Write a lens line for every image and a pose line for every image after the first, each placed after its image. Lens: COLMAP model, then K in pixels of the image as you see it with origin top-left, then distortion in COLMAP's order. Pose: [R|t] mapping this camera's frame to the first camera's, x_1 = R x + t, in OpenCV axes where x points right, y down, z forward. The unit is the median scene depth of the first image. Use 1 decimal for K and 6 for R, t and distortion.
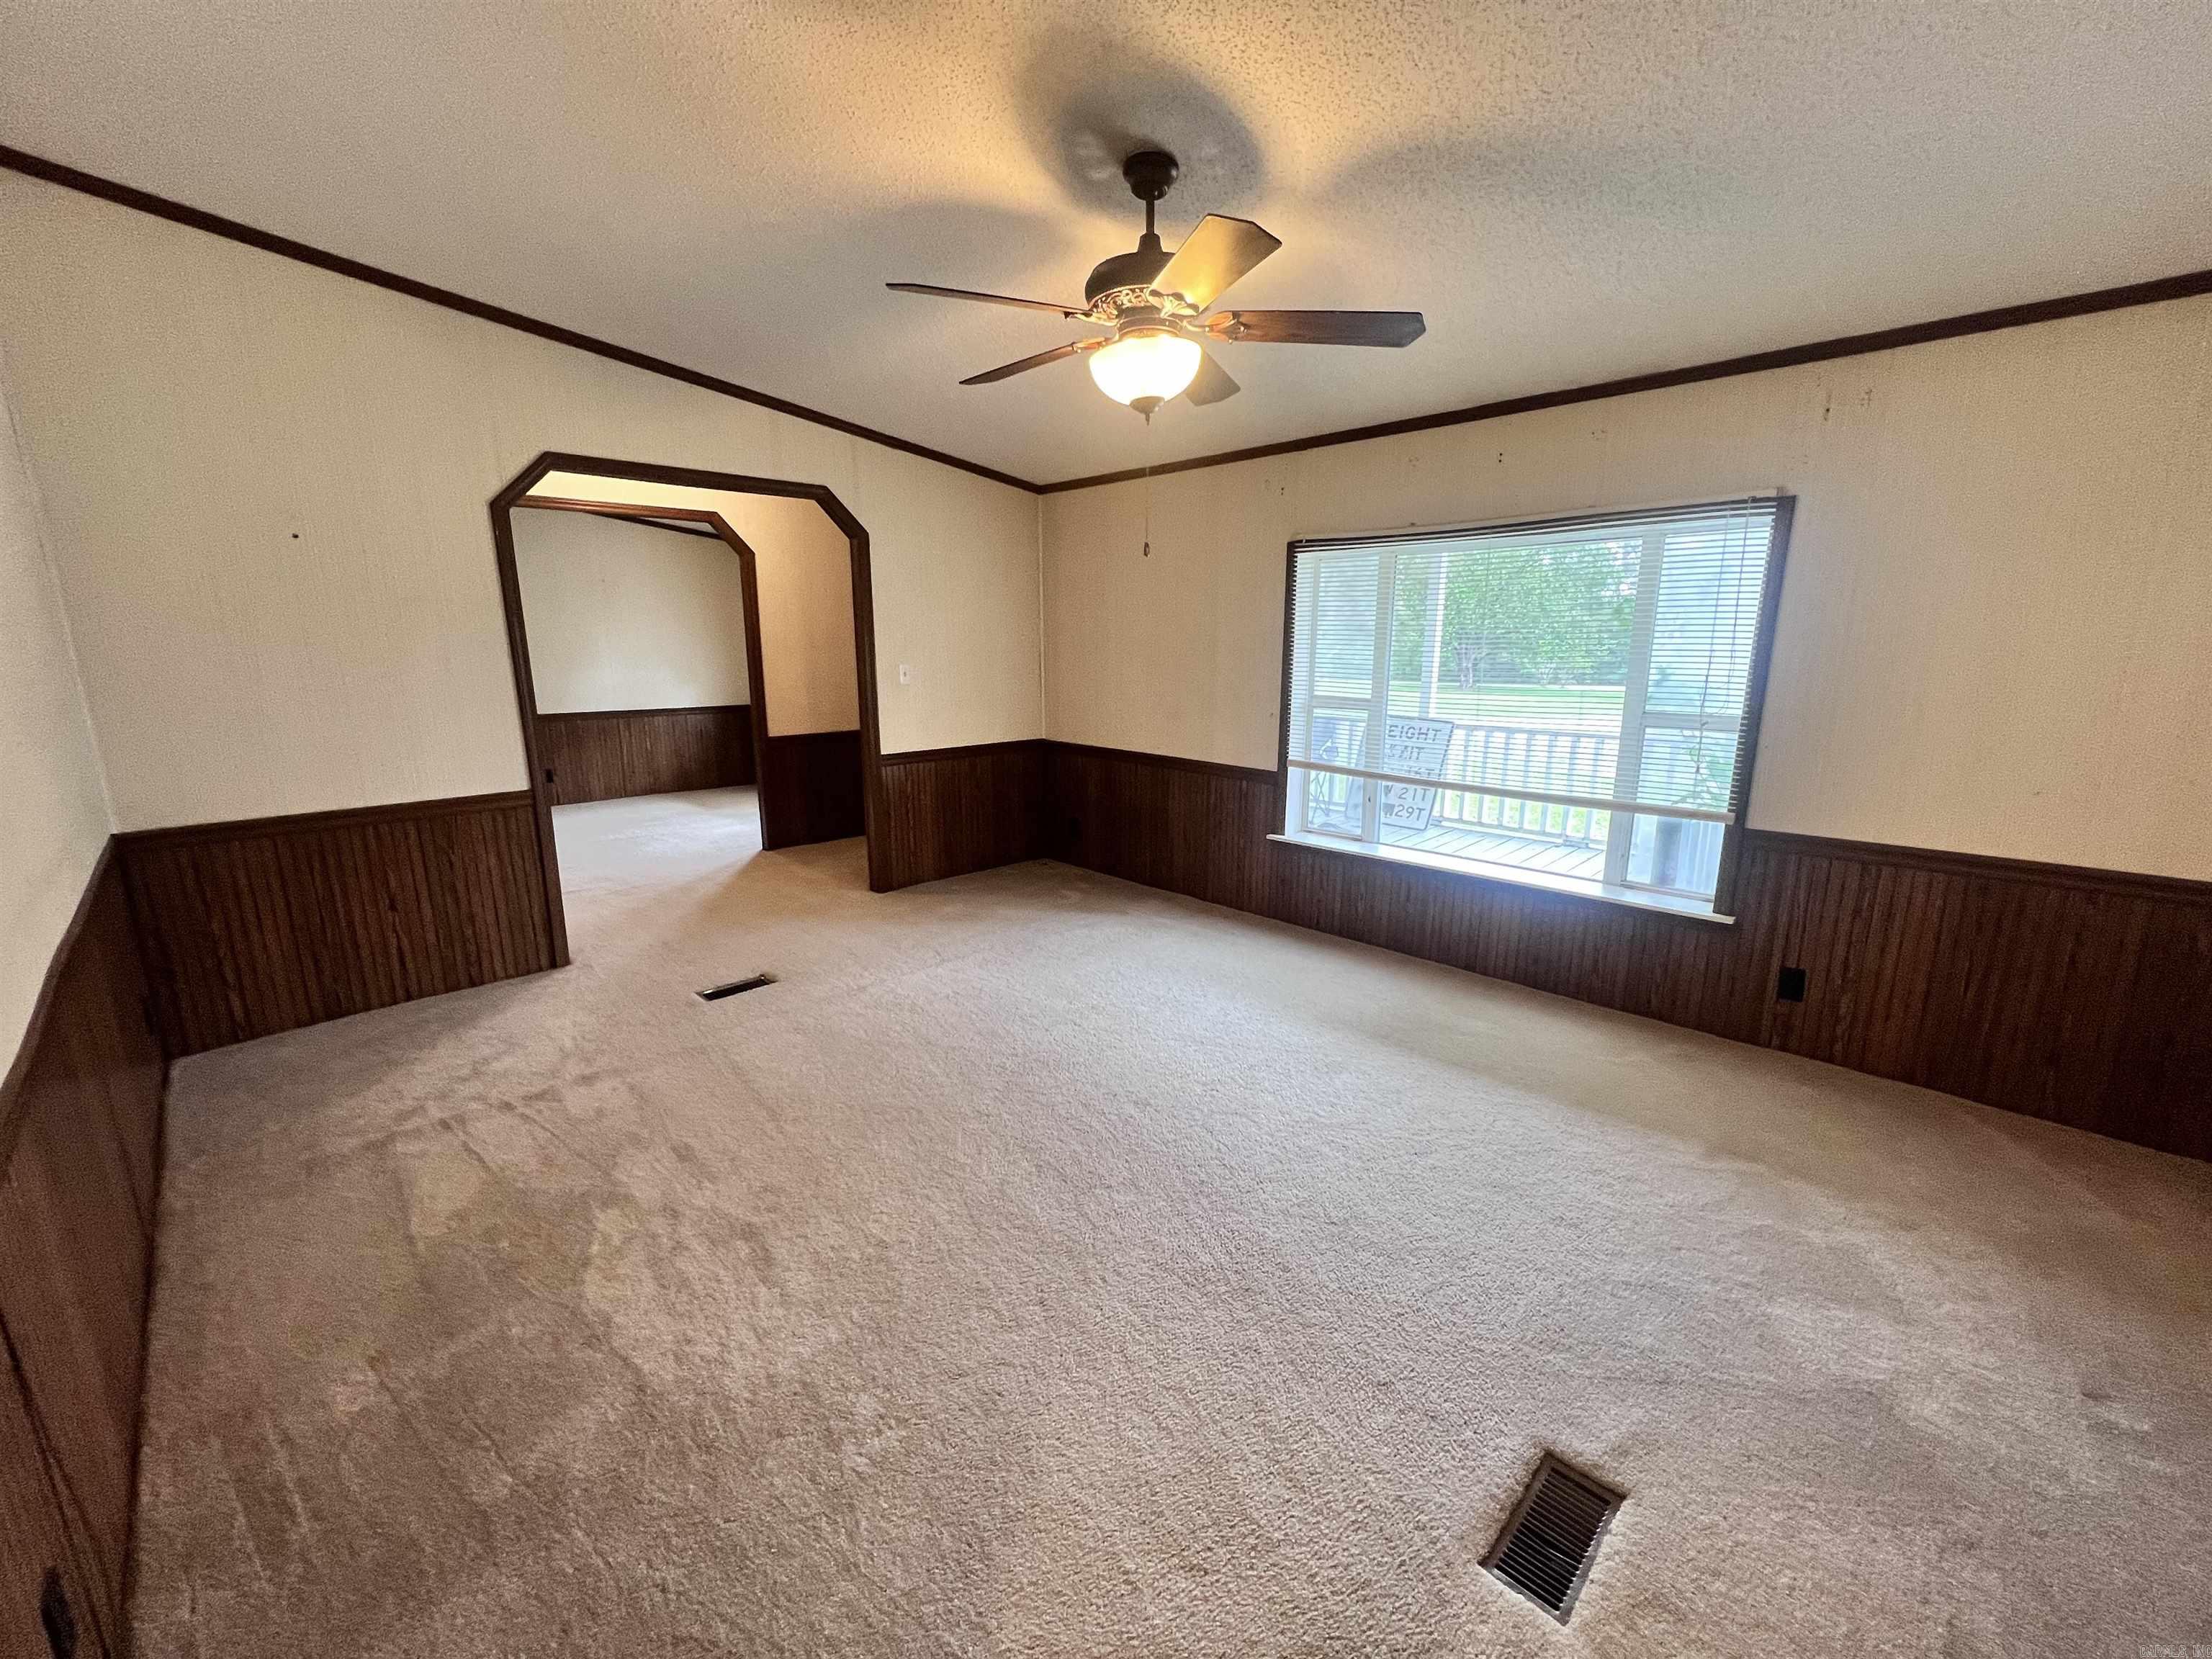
lens RADIAL K [[881.7, 0, 1099.9], [0, 881.7, 830.1], [0, 0, 1]] dist [-0.002152, -0.000287]
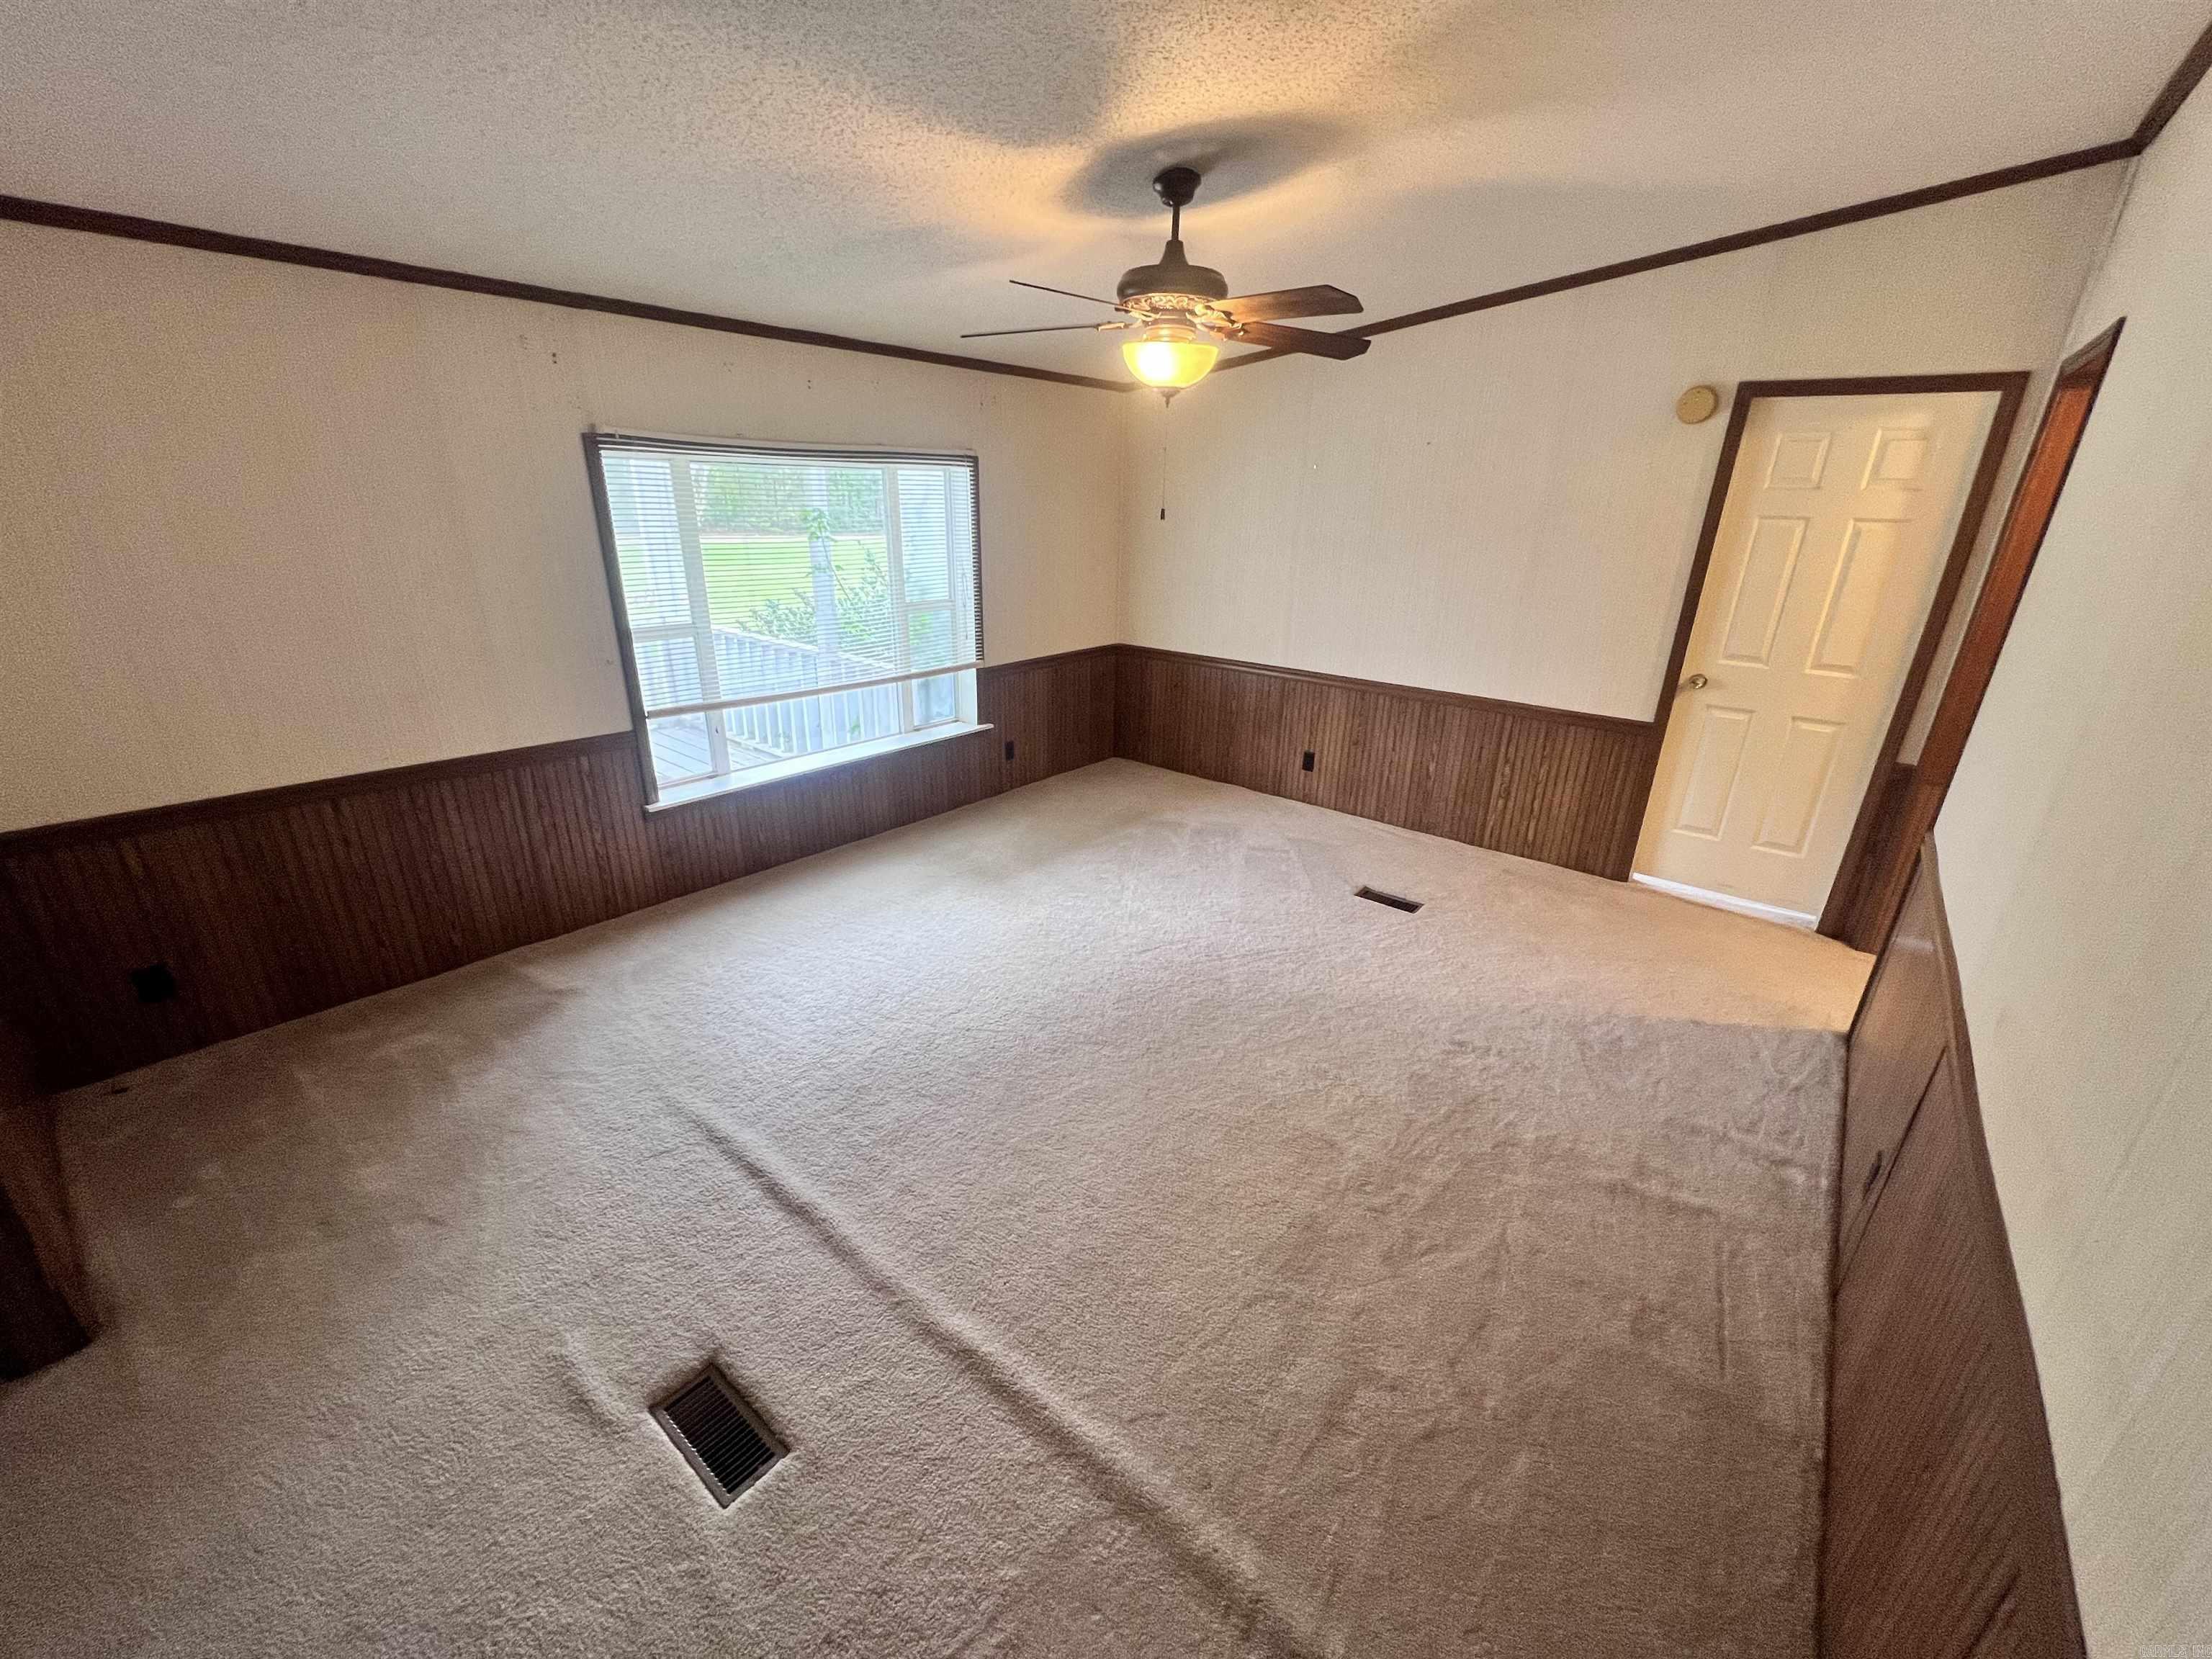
lens RADIAL K [[885.8, 0, 1099.5], [0, 885.8, 828.0], [0, 0, 1]] dist [0.000378, 0.000072]
pose [[-0.092847, -0.352443, 0.931216, -0.740018], [0.190654, 0.911657, 0.364049, -0.235175], [-0.977257, 0.211341, -0.017450, 0.730569]]
